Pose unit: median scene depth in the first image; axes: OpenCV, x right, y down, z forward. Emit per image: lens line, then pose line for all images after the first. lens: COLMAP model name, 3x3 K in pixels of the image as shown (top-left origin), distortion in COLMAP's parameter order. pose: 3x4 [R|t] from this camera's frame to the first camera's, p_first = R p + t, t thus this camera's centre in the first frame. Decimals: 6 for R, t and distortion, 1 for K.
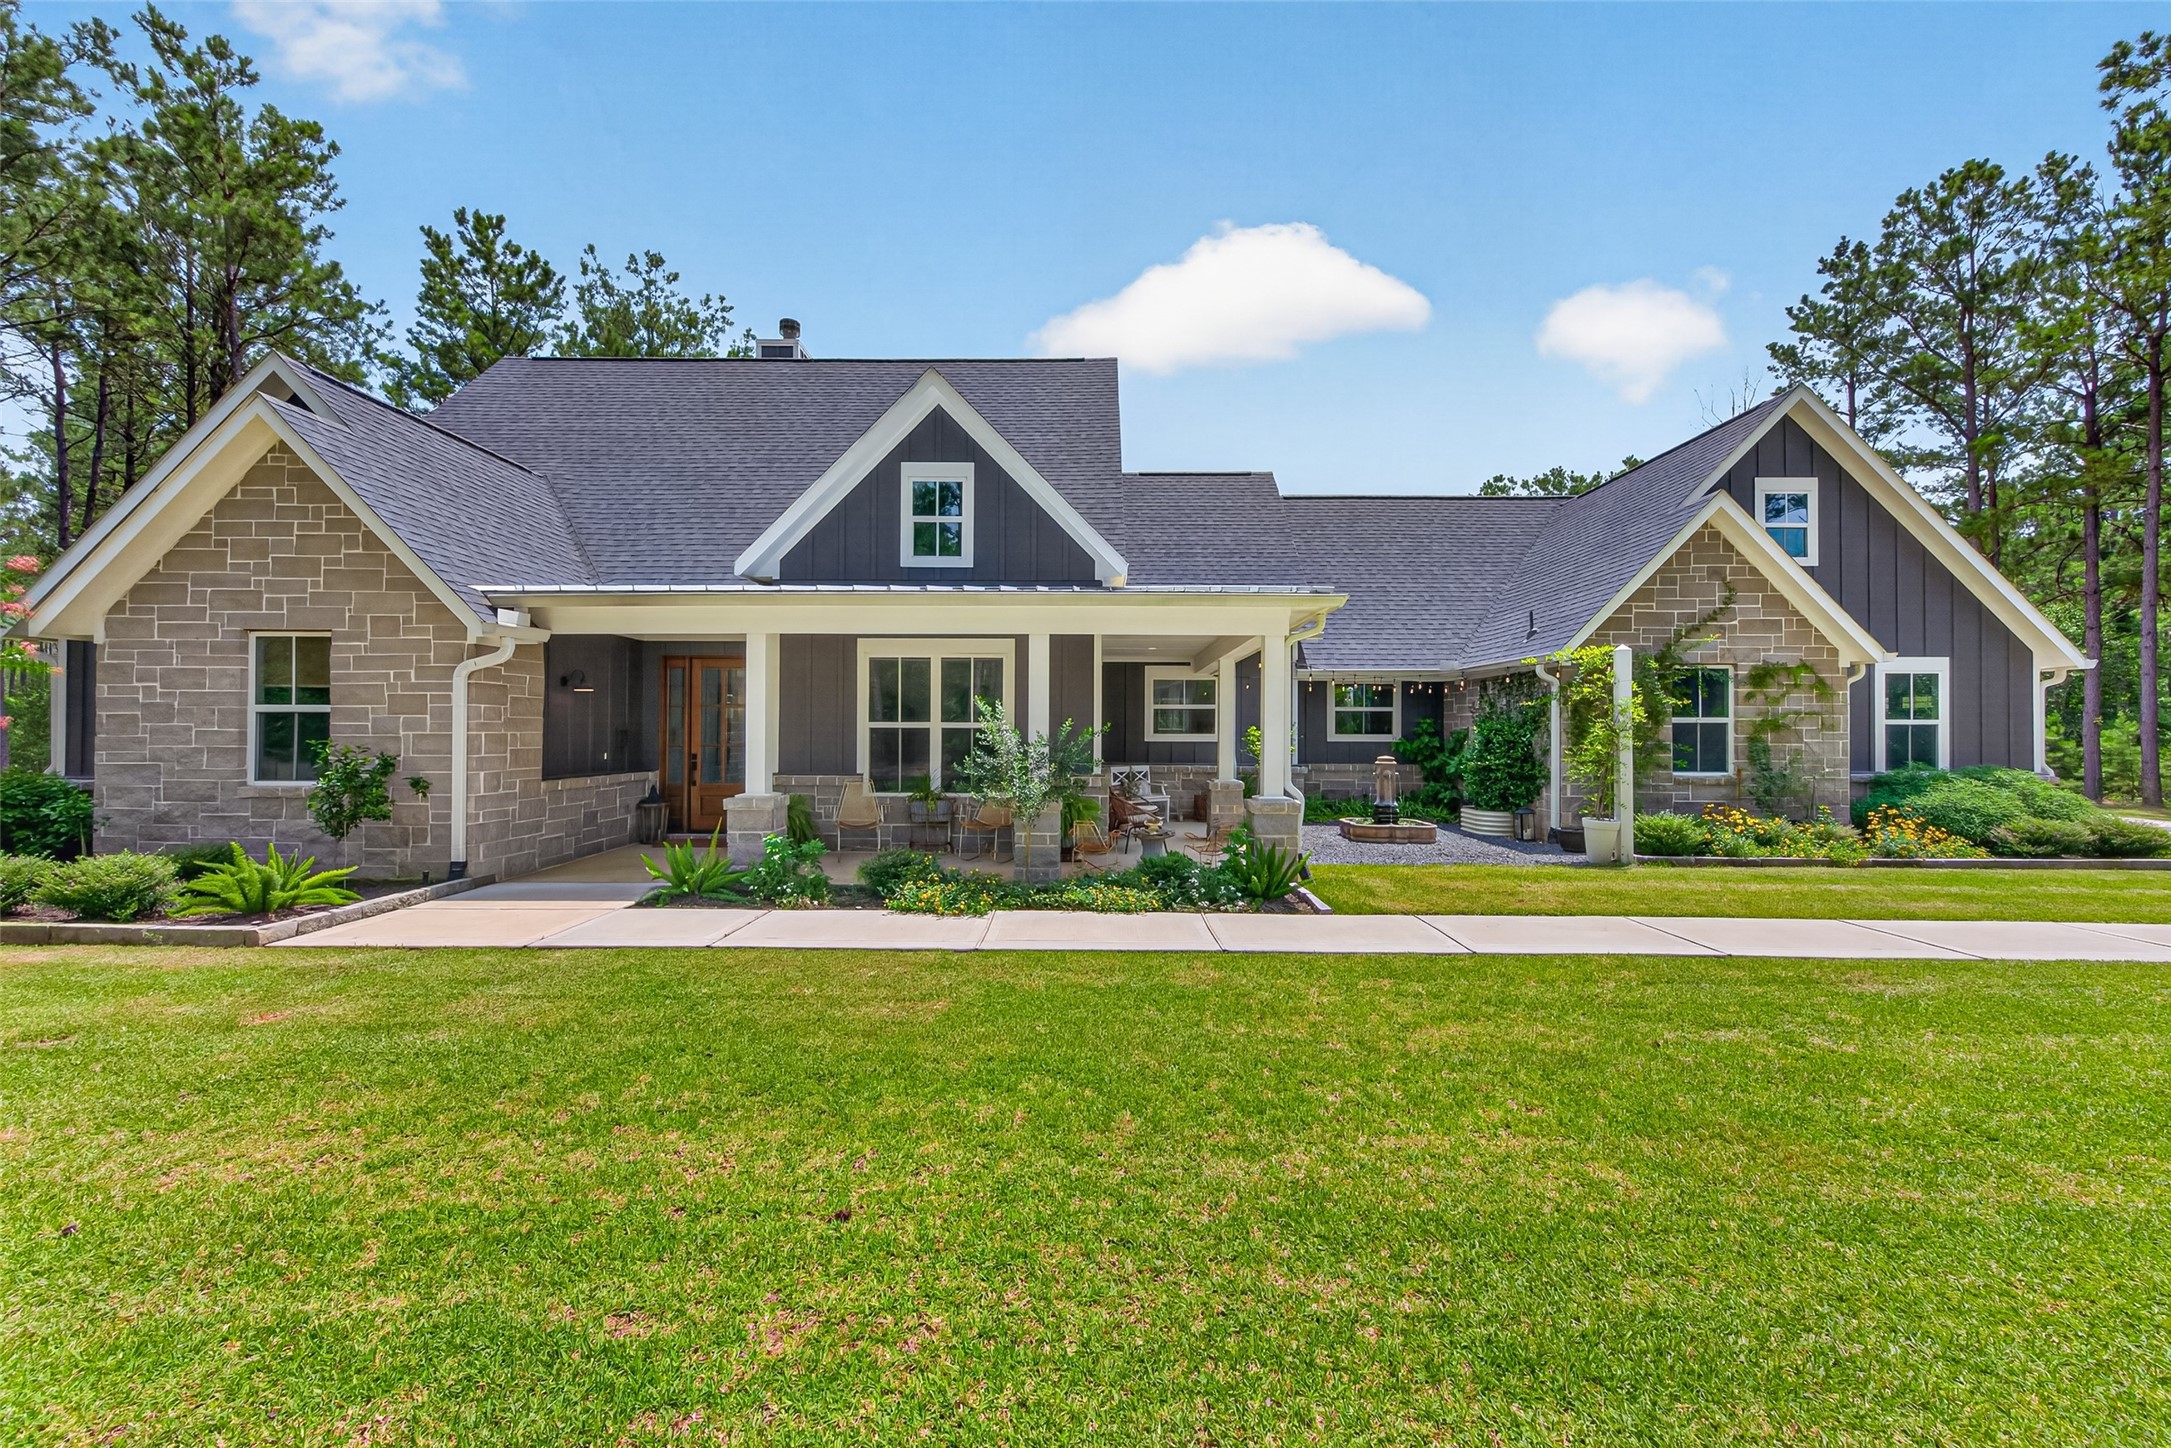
lens RADIAL K [[840.5, 0, 1094.1], [0, 840.5, 725.5], [0, 0, 1]] dist [0.003651, -0.001464]
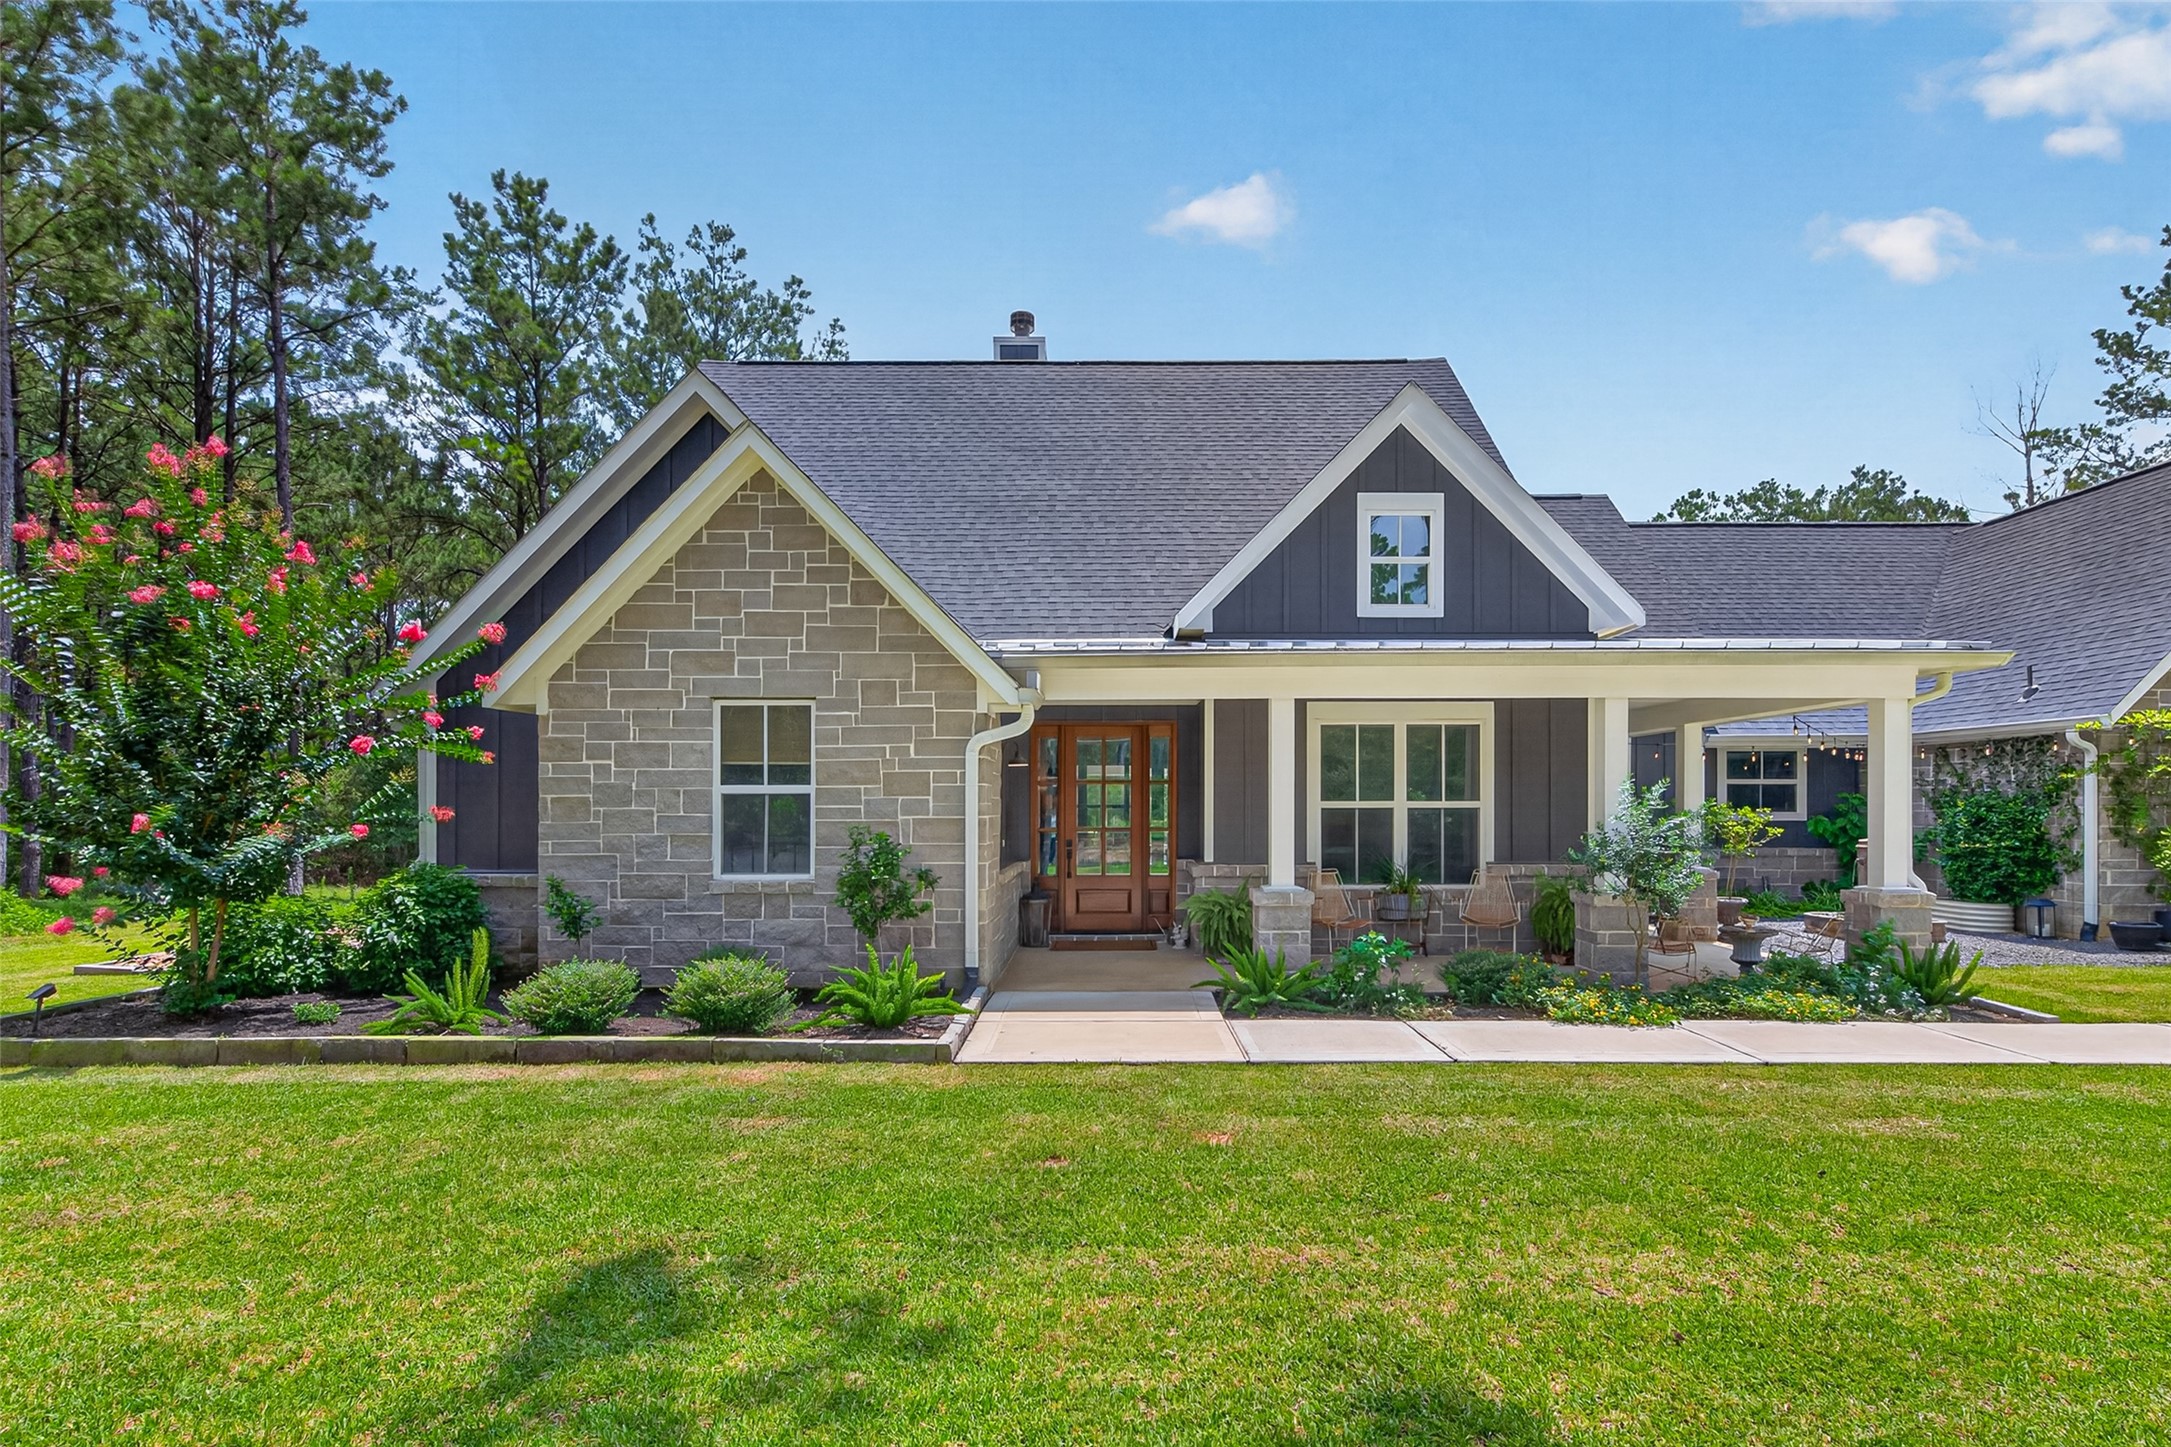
lens RADIAL K [[1043.3, 0, 1116.0], [0, 1043.3, 807.2], [0, 0, 1]] dist [0.002762, -0.002282]
pose [[0.999987, -0.004833, 0.001338, -0.474452], [0.004824, 0.999964, 0.006970, -0.006220], [-0.001372, -0.006964, 0.999975, -0.049363]]
